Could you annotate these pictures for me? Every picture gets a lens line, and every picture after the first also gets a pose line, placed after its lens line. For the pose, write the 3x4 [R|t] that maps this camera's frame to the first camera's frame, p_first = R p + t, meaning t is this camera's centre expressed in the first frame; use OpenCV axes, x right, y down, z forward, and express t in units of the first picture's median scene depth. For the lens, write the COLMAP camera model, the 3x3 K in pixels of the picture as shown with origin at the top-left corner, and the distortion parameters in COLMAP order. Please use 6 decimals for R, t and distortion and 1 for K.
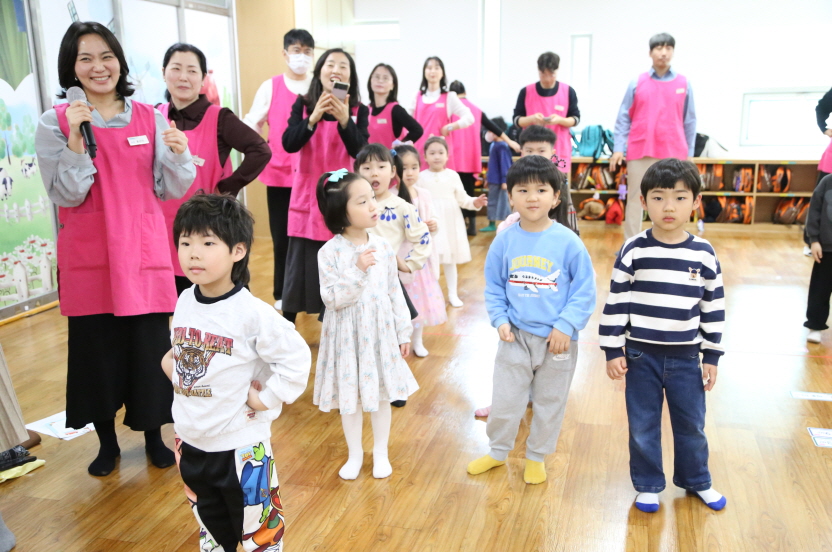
lens RADIAL K [[818.3, 0, 416.0], [0, 818.3, 276.0], [0, 0, 1]] dist [-0.001459, 0.119545]
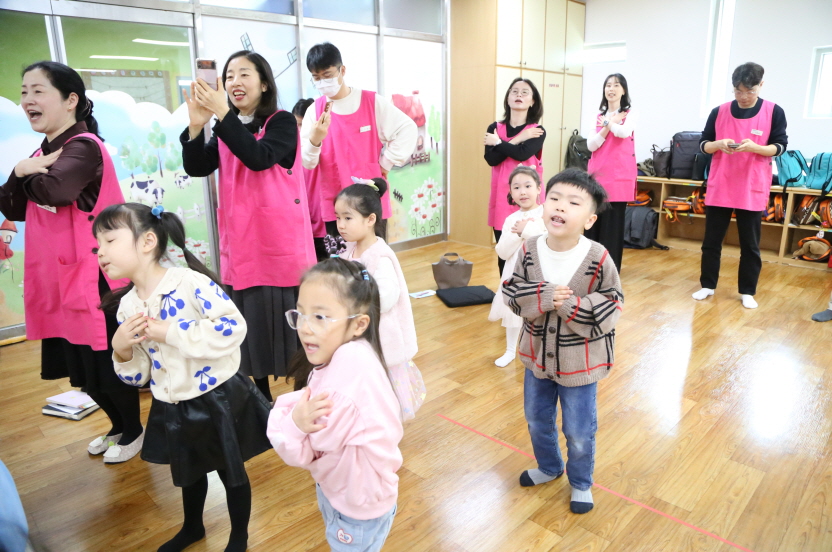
lens RADIAL K [[561.2, 0, 416.0], [0, 561.2, 276.0], [0, 0, 1]] dist [-0.036144, 0.004005]
pose [[0.873789, 0.134428, -0.467356, 0.151219], [-0.104592, 0.990493, 0.089351, -0.074793], [0.474924, -0.029193, 0.879542, 0.338325]]
